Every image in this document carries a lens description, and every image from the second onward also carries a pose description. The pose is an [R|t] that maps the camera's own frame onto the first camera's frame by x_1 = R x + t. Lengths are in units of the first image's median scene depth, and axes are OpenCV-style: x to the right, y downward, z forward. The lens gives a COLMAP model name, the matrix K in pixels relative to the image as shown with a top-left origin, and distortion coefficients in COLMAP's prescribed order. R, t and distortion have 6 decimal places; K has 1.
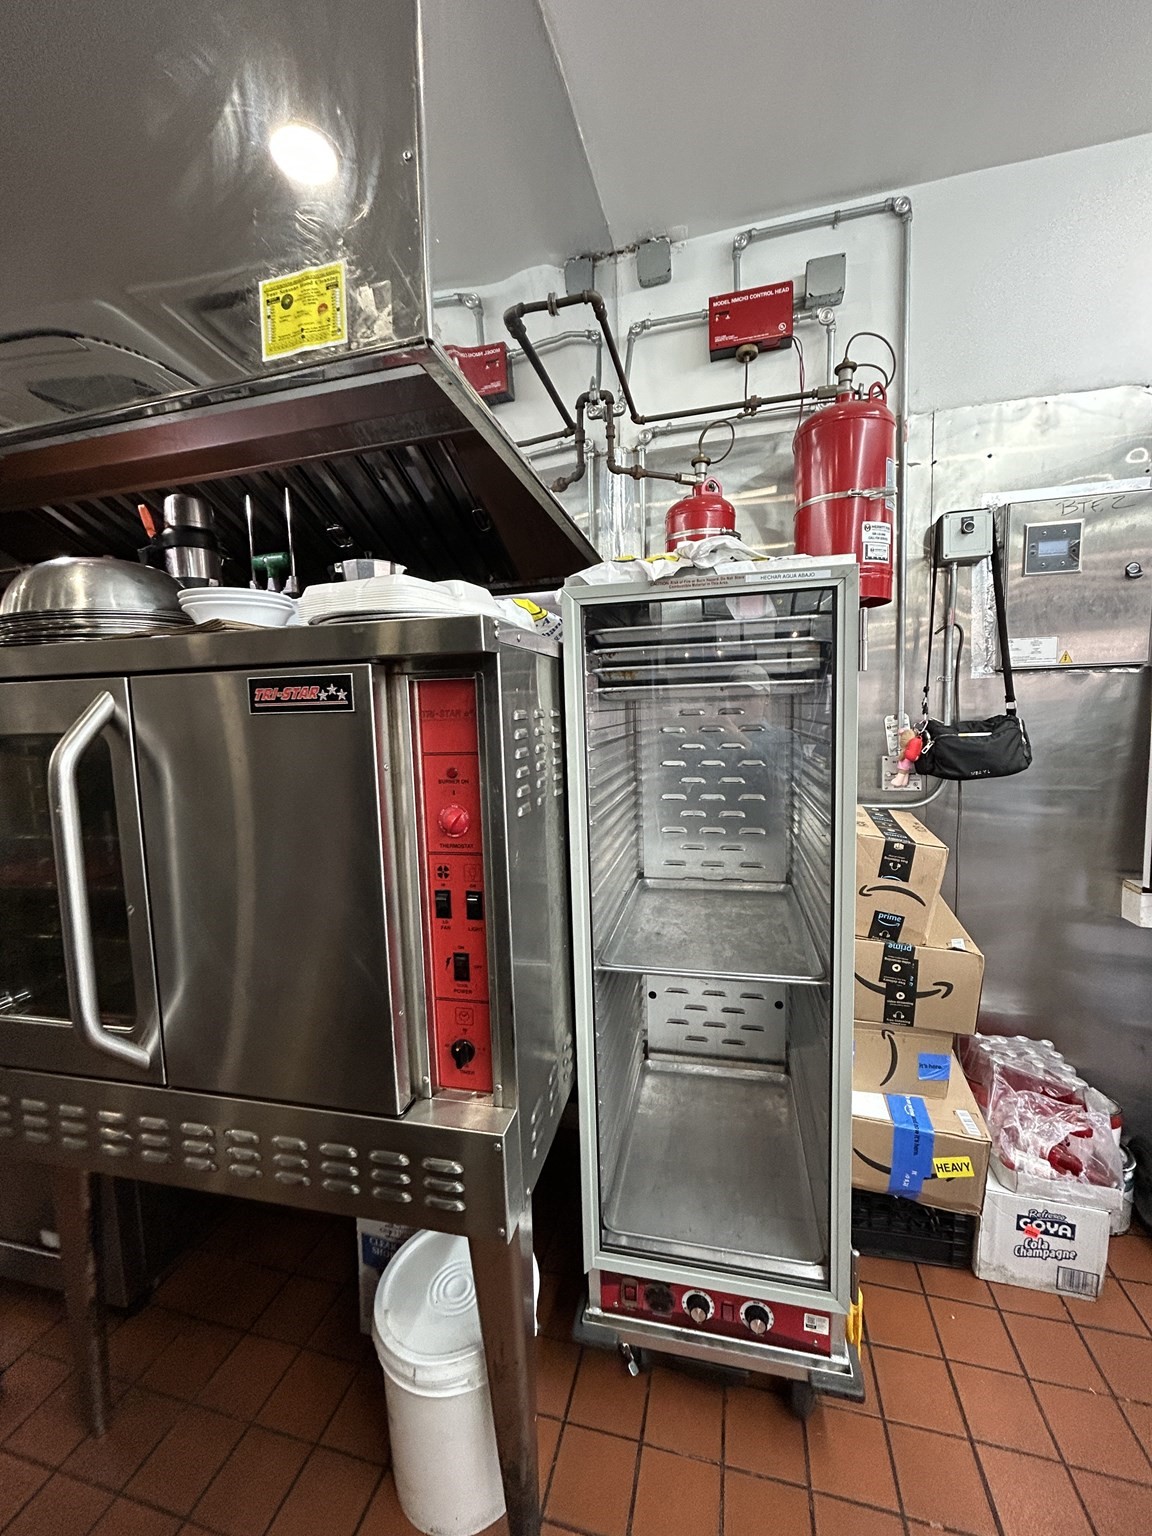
lens RADIAL K [[619.3, 0, 577.3], [0, 619.3, 765.4], [0, 0, 1]] dist [-0.000712, 0.000691]
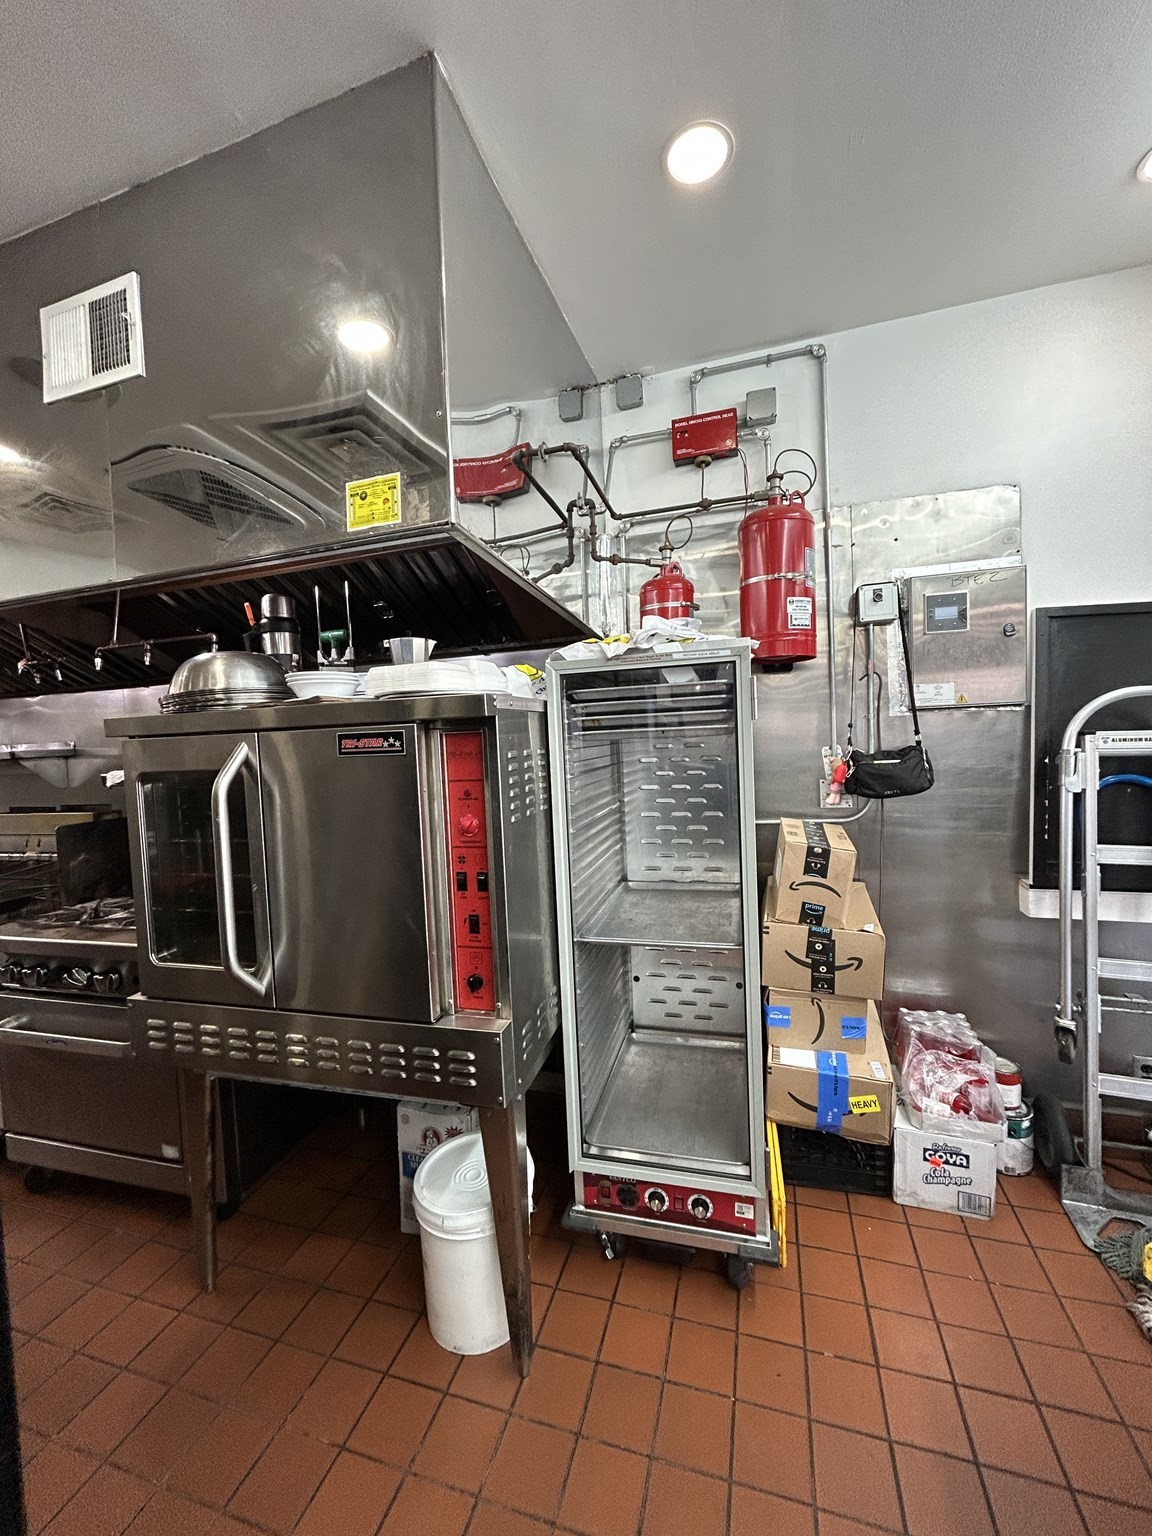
lens RADIAL K [[619.1, 0, 577.9], [0, 619.1, 765.2], [0, 0, 1]] dist [-0.001412, 0.000148]
pose [[0.999225, -0.011156, -0.037755, 0.074528], [0.009465, 0.998957, -0.044664, 0.008026], [0.038213, 0.044272, 0.998288, -0.299780]]
